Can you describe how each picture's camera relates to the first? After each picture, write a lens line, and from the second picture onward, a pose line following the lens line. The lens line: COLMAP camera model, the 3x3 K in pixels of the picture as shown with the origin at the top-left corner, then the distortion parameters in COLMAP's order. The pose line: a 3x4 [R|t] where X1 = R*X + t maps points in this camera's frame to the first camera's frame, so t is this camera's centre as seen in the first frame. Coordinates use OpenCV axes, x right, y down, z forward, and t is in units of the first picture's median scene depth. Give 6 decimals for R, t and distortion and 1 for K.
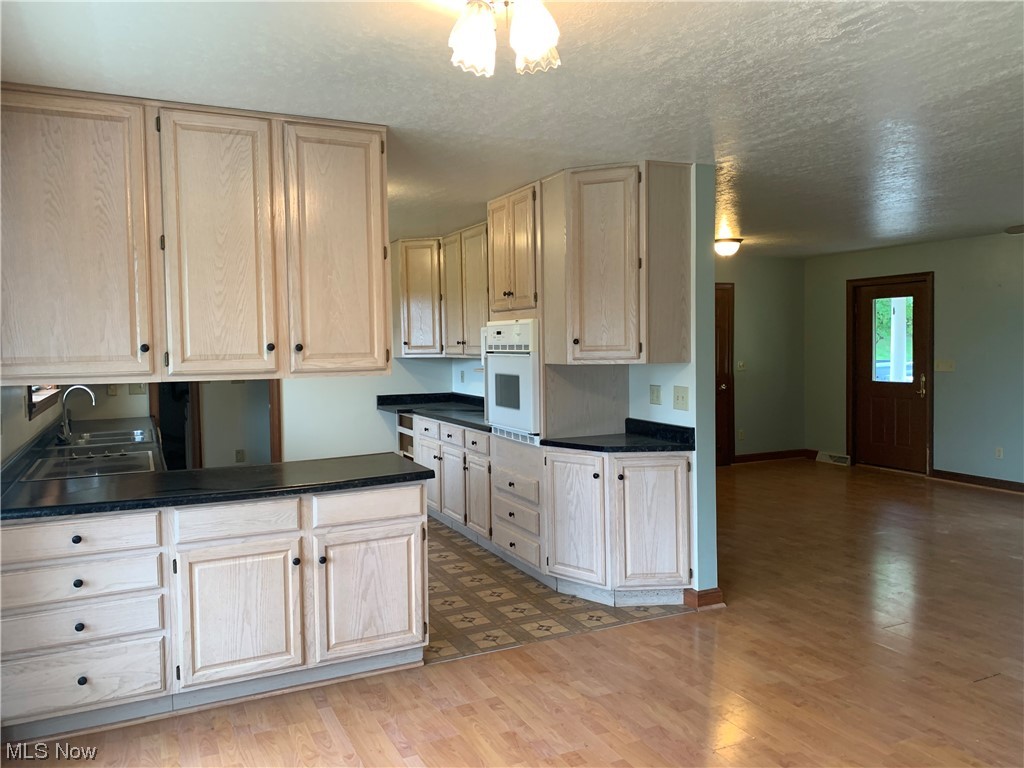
lens RADIAL K [[775.6, 0, 515.5], [0, 775.6, 379.9], [0, 0, 1]] dist [0.010037, 0.001498]
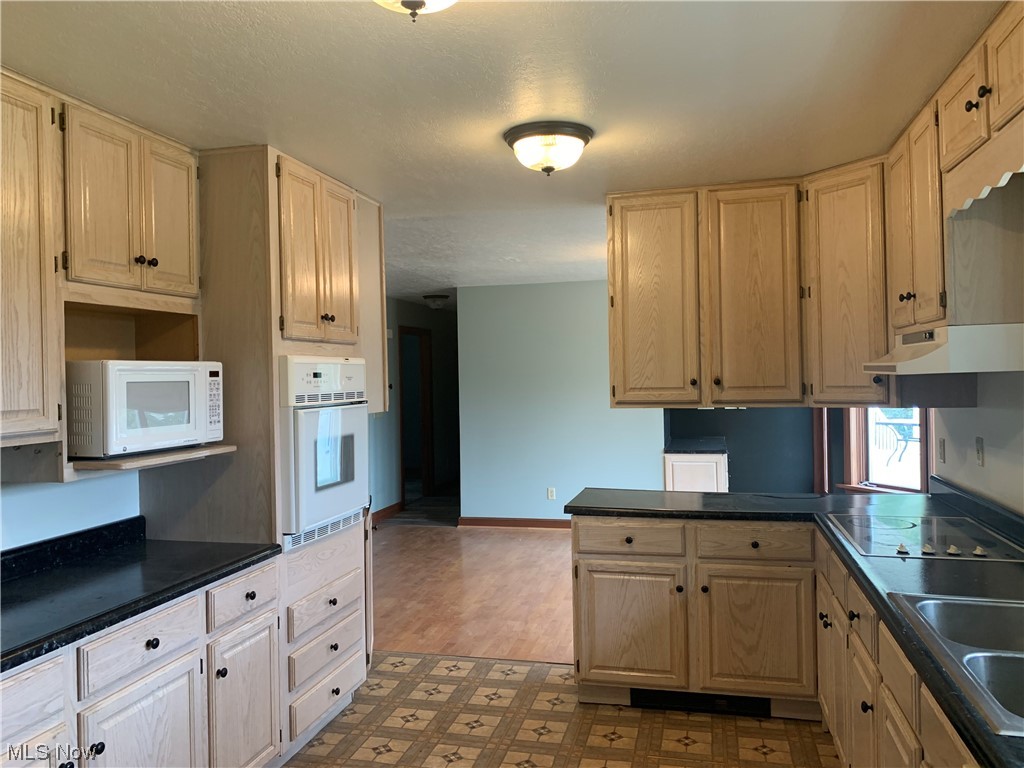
lens RADIAL K [[775.6, 0, 514.7], [0, 775.6, 382.3], [0, 0, 1]] dist [0.010037, 0.001498]
pose [[-0.772278, 0.026202, 0.634744, -0.653541], [0.060949, 0.997596, 0.032975, -0.077977], [-0.632355, 0.064153, -0.772018, 1.646843]]
